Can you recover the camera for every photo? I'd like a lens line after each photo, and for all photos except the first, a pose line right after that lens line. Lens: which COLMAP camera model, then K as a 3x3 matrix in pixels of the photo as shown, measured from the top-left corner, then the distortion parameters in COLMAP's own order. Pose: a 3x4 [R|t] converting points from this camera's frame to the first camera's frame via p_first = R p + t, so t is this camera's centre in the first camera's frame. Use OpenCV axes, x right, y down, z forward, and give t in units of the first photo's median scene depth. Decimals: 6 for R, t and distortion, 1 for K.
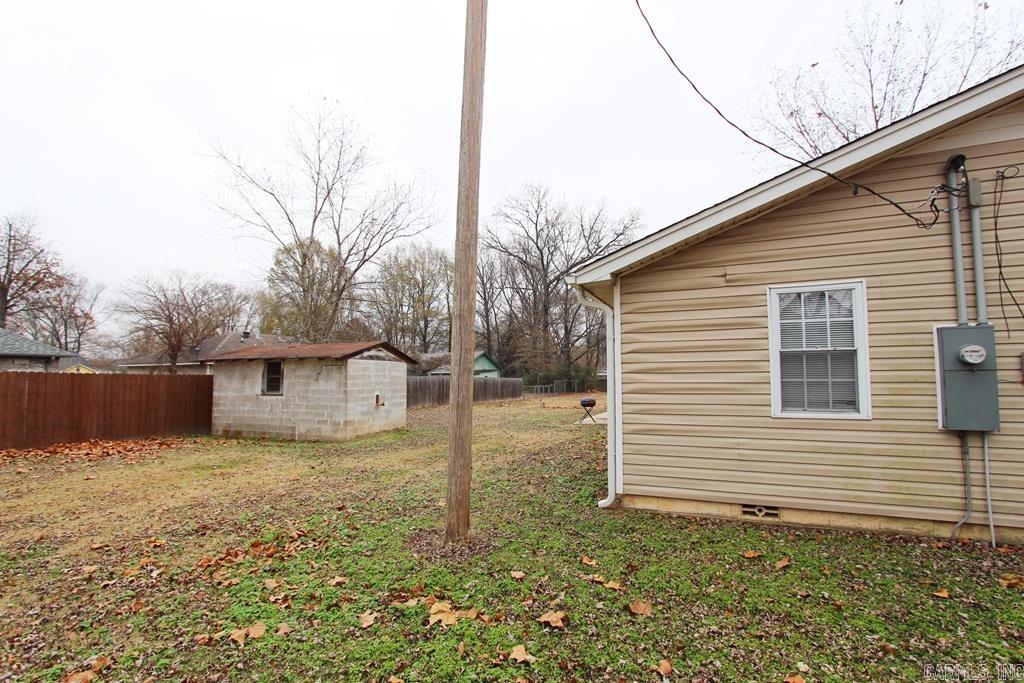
lens RADIAL K [[472.5, 0, 510.1], [0, 472.5, 346.6], [0, 0, 1]] dist [-0.025806, 0.005178]
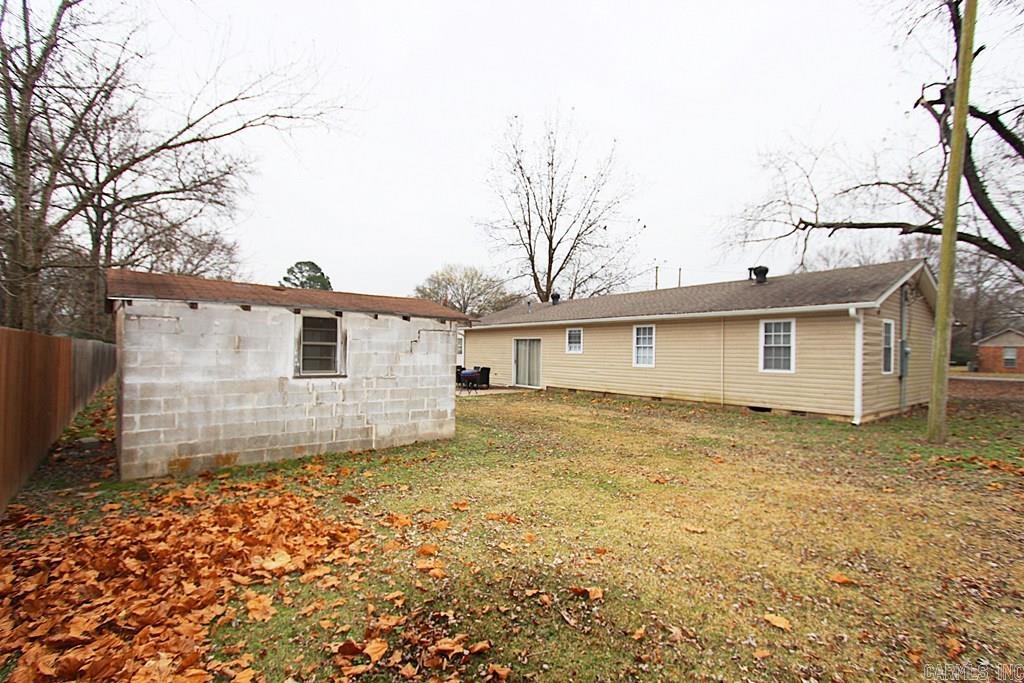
lens RADIAL K [[472.5, 0, 510.1], [0, 472.5, 346.6], [0, 0, 1]] dist [-0.025806, 0.005178]
pose [[0.487056, 0.021769, 0.873099, -0.915931], [-0.076826, 0.996882, 0.018001, 0.042993], [-0.869985, -0.075844, 0.487210, 0.569645]]
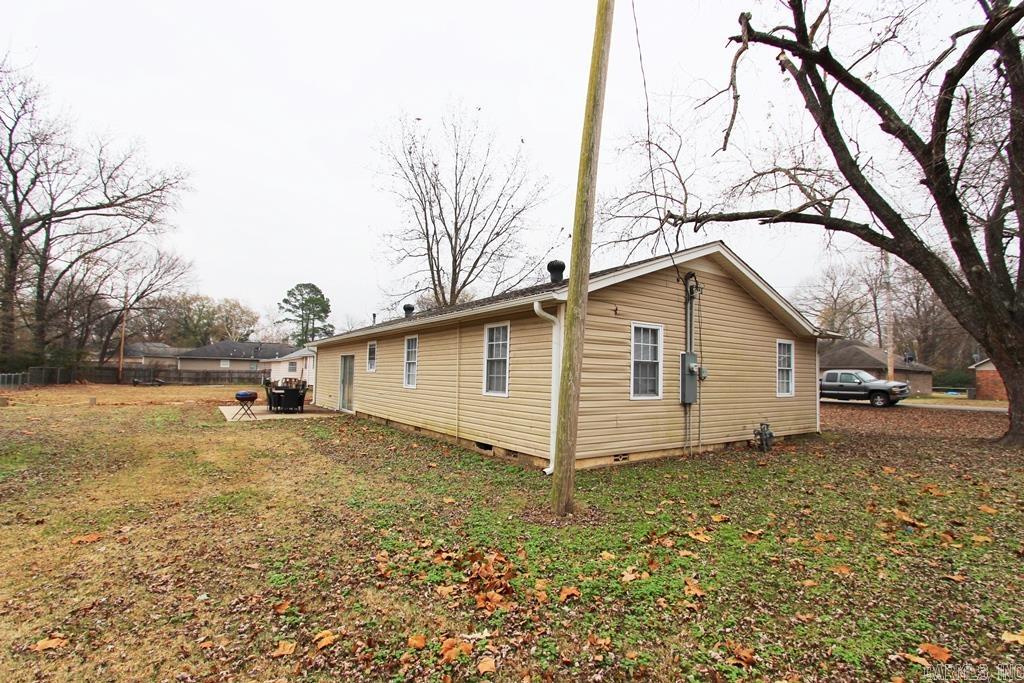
lens RADIAL K [[472.5, 0, 510.1], [0, 472.5, 346.6], [0, 0, 1]] dist [-0.025806, 0.005178]
pose [[0.531406, 0.067367, 0.844434, -0.414337], [-0.081746, 0.996259, -0.028036, 0.016852], [-0.843164, -0.054130, 0.534925, 0.179123]]
